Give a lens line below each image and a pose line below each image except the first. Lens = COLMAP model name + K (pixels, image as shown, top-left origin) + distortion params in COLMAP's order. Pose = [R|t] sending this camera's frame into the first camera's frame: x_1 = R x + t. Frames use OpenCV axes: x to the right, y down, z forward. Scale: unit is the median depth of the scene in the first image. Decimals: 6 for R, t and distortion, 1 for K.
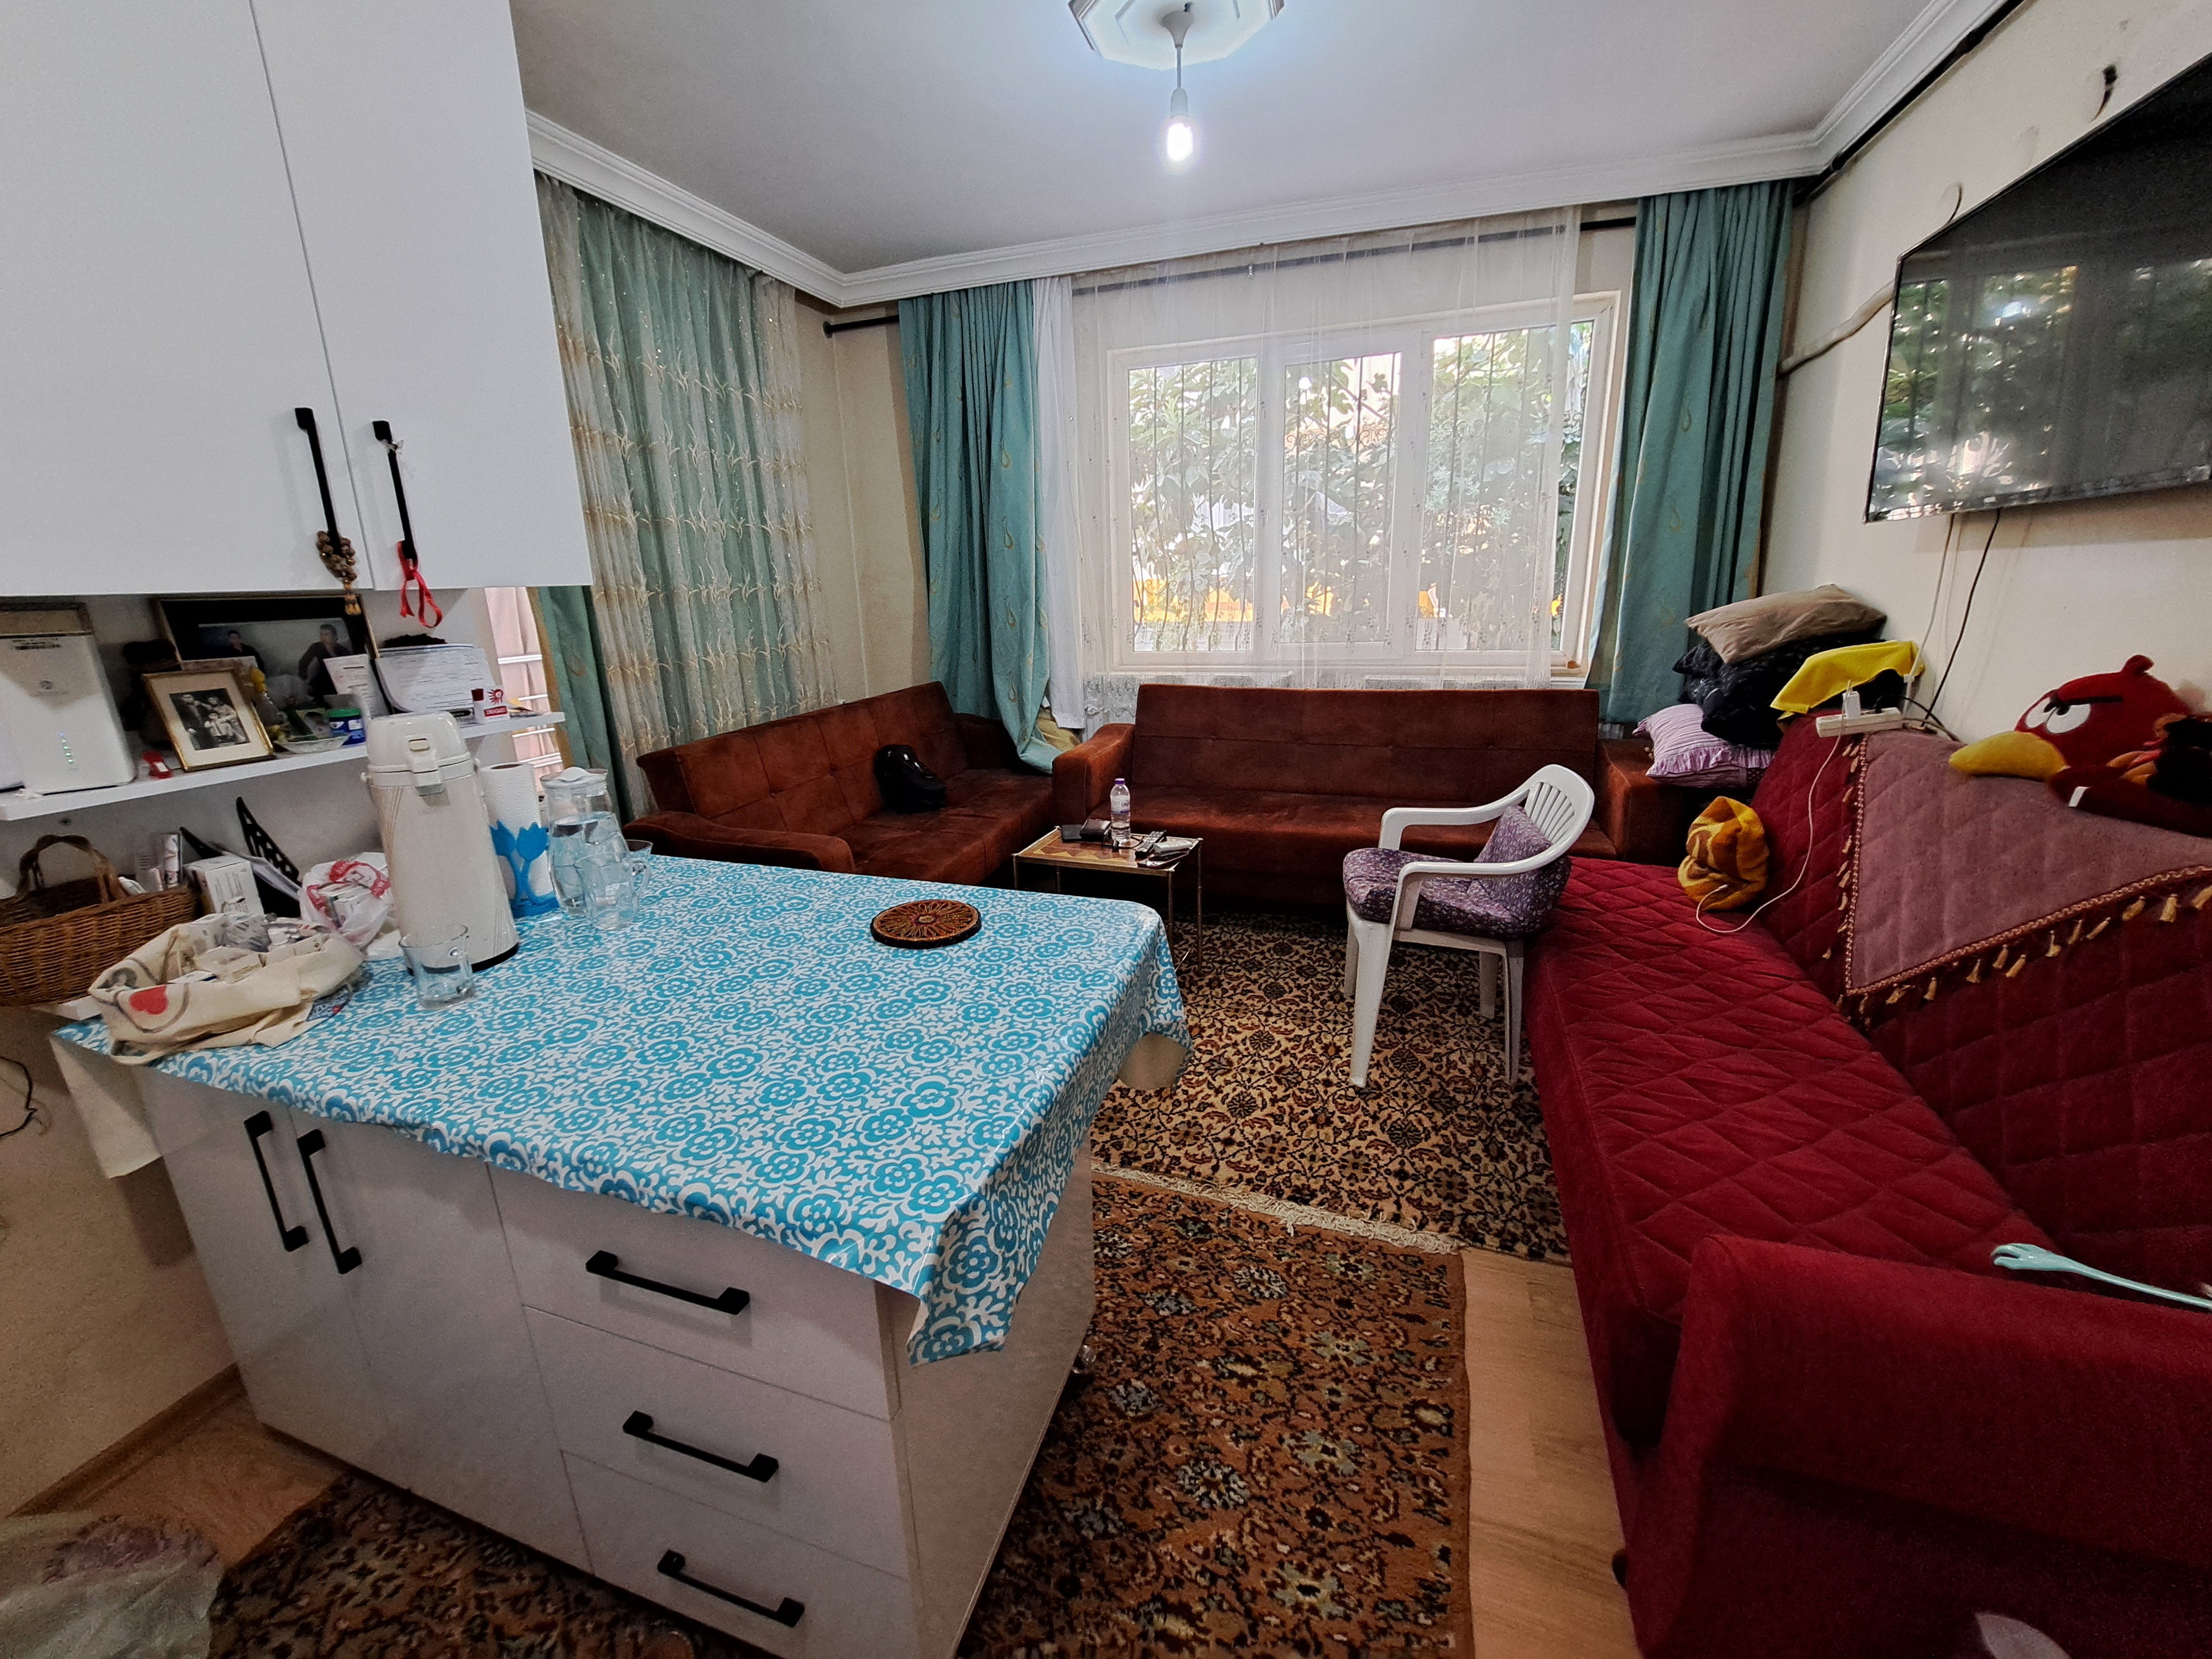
lens RADIAL K [[888.8, 0, 1091.8], [0, 888.8, 821.6], [0, 0, 1]] dist [-0.013256, -0.001095]
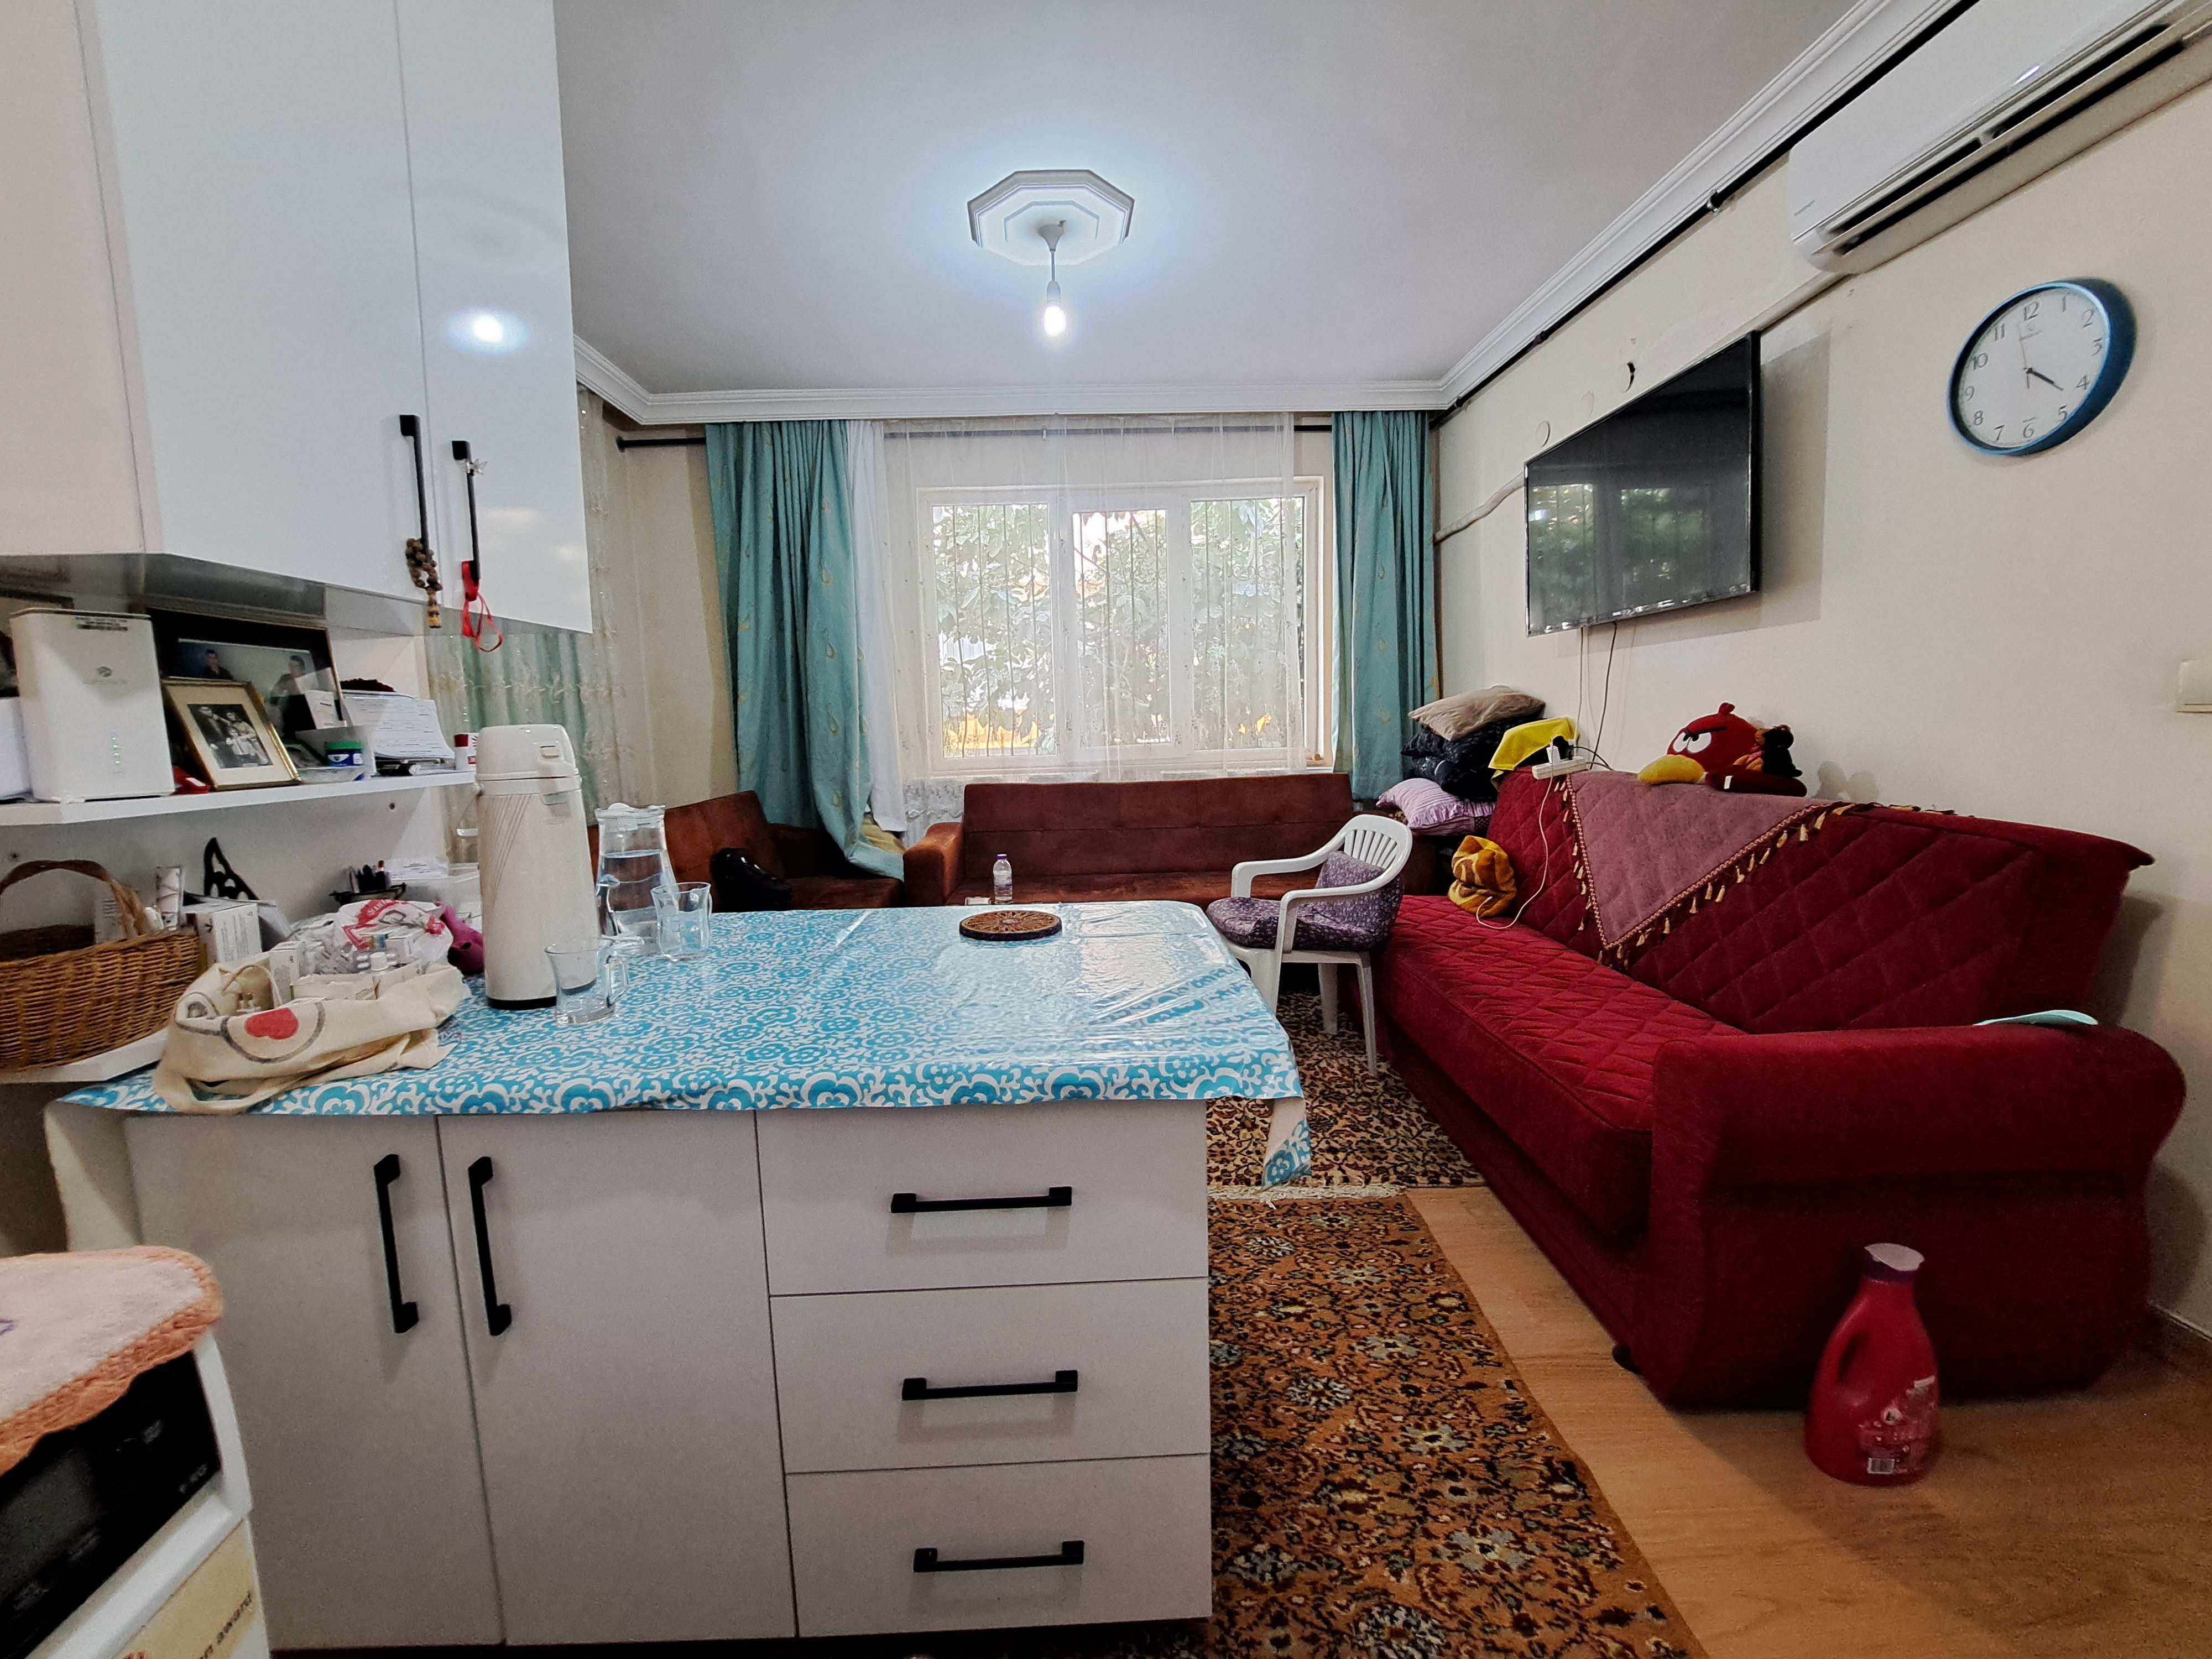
lens RADIAL K [[888.8, 0, 1092.3], [0, 888.8, 820.7], [0, 0, 1]] dist [-0.013256, -0.001095]
pose [[0.938192, -0.038142, 0.344006, -0.367769], [0.093944, 0.984660, -0.147035, 0.125836], [-0.333121, 0.170265, 0.927384, -0.055638]]
